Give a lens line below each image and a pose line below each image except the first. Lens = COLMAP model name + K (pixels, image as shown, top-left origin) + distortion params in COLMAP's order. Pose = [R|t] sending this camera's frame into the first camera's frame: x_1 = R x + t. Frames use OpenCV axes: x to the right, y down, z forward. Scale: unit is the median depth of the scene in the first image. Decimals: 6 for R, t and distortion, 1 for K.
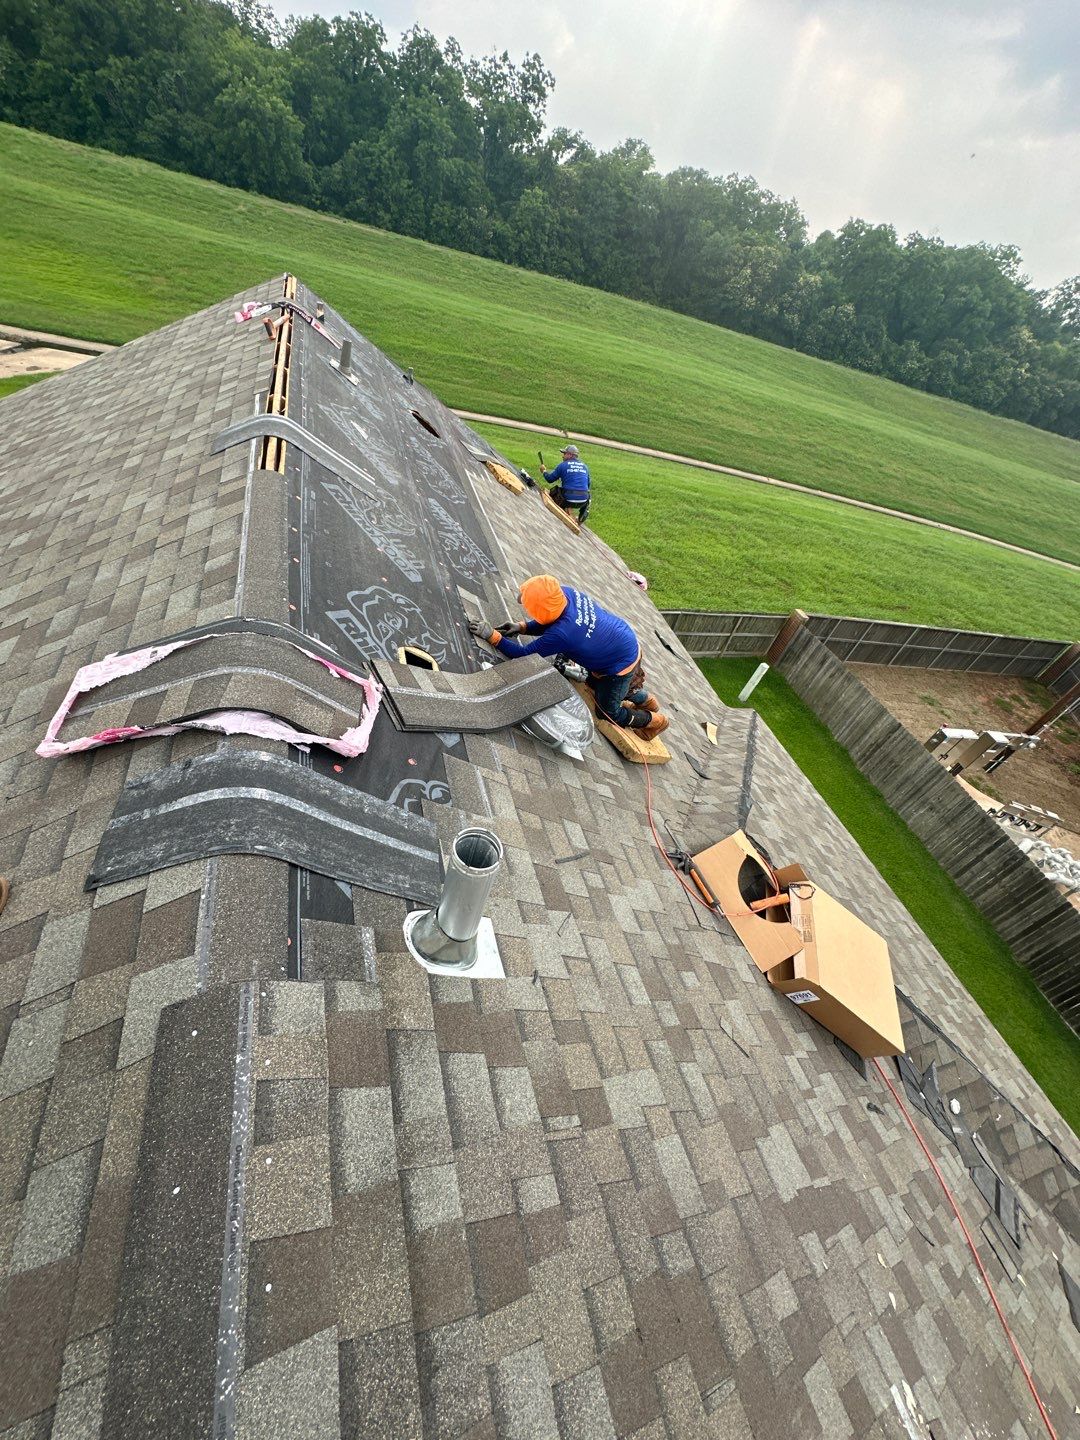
lens RADIAL K [[574.2, 0, 540.0], [0, 574.2, 720.0], [0, 0, 1]] dist [-0.001067, 0.000439]
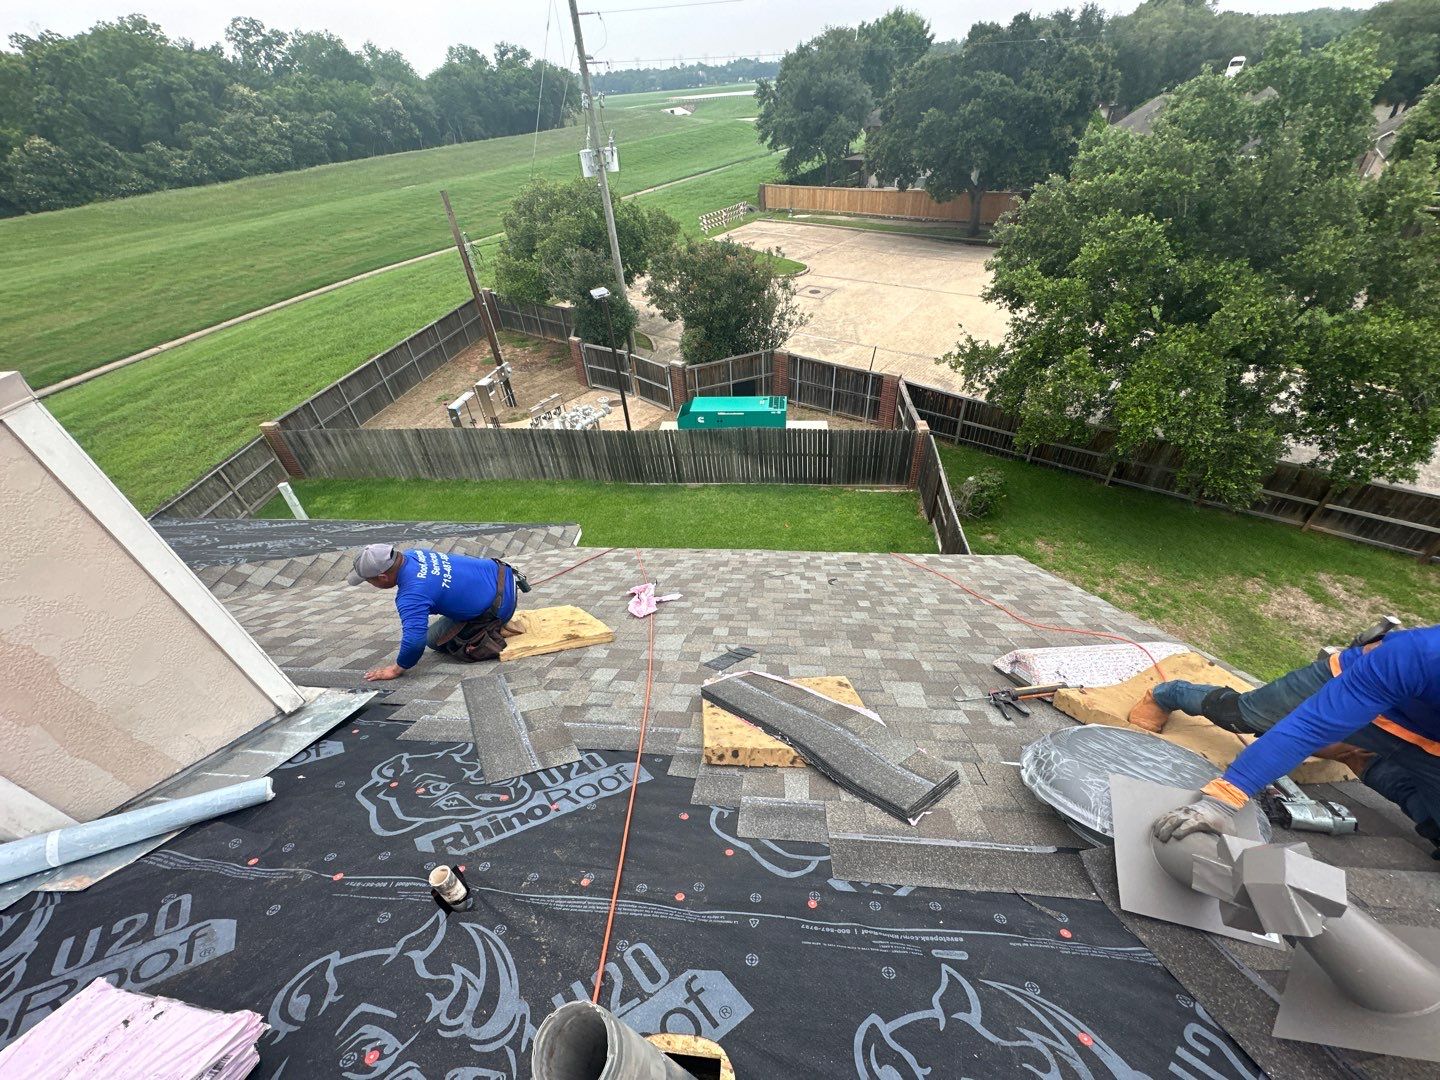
lens RADIAL K [[574.2, 0, 719.7], [0, 574.2, 538.8], [0, 0, 1]] dist [-0.001067, 0.000439]
pose [[0.349251, -0.773070, 0.529515, 0.061533], [0.739632, 0.574389, 0.350746, 0.147376], [-0.575299, 0.269148, 0.772393, -0.128716]]
